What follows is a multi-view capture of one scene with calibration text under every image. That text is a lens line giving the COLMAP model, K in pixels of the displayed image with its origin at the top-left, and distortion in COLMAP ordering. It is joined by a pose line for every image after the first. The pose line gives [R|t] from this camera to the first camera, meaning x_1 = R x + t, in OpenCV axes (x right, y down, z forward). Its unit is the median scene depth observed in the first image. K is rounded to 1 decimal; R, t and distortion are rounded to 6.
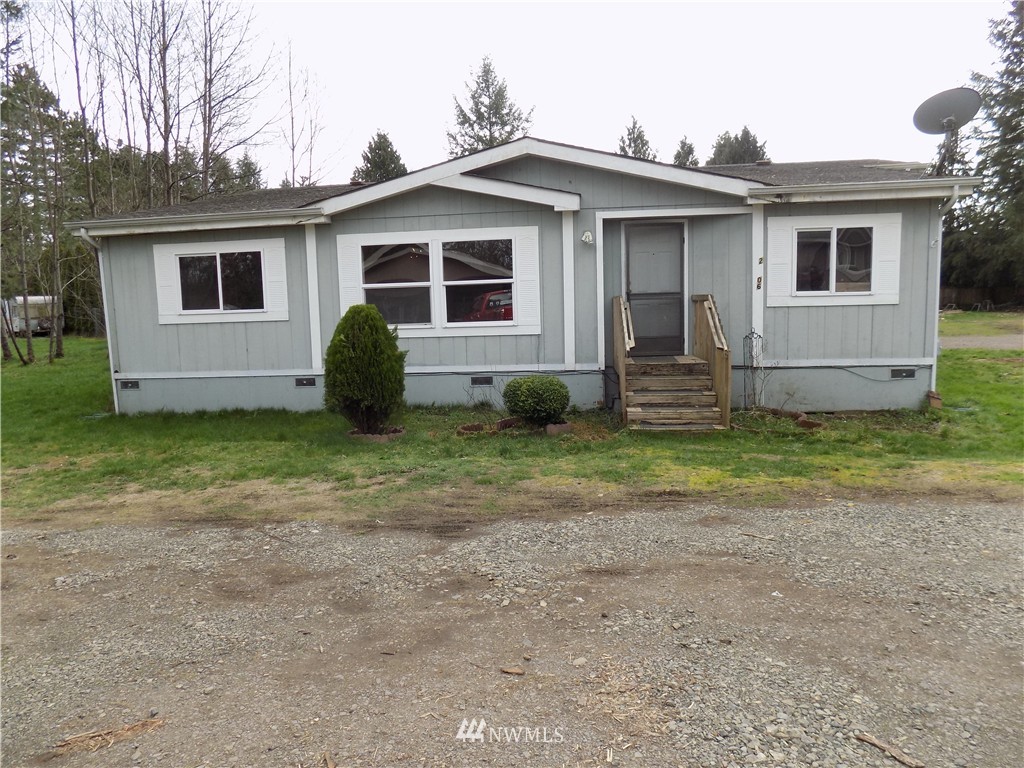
lens RADIAL K [[685.9, 0, 499.1], [0, 685.9, 385.4], [0, 0, 1]] dist [-0.084975, 0.062647]
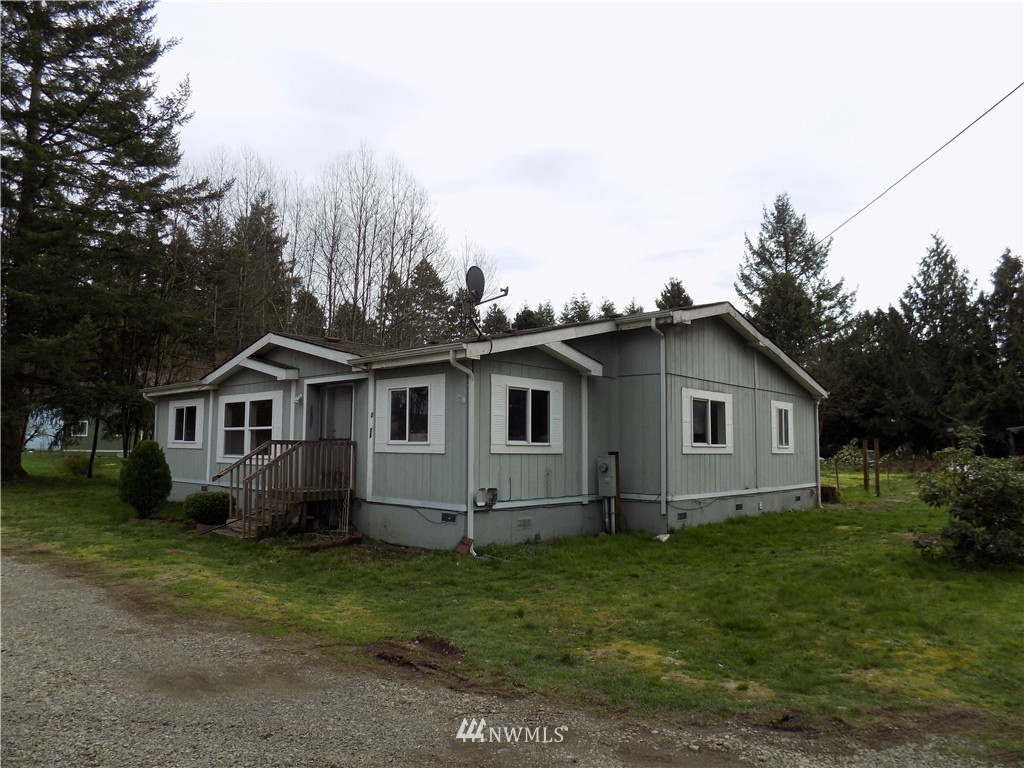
lens RADIAL K [[685.9, 0, 499.1], [0, 685.9, 385.4], [0, 0, 1]] dist [-0.084975, 0.062647]
pose [[0.795435, -0.017693, -0.605780, 1.228954], [-0.100417, 0.981909, -0.160533, -0.053681], [0.597661, 0.188524, 0.779269, 0.134748]]
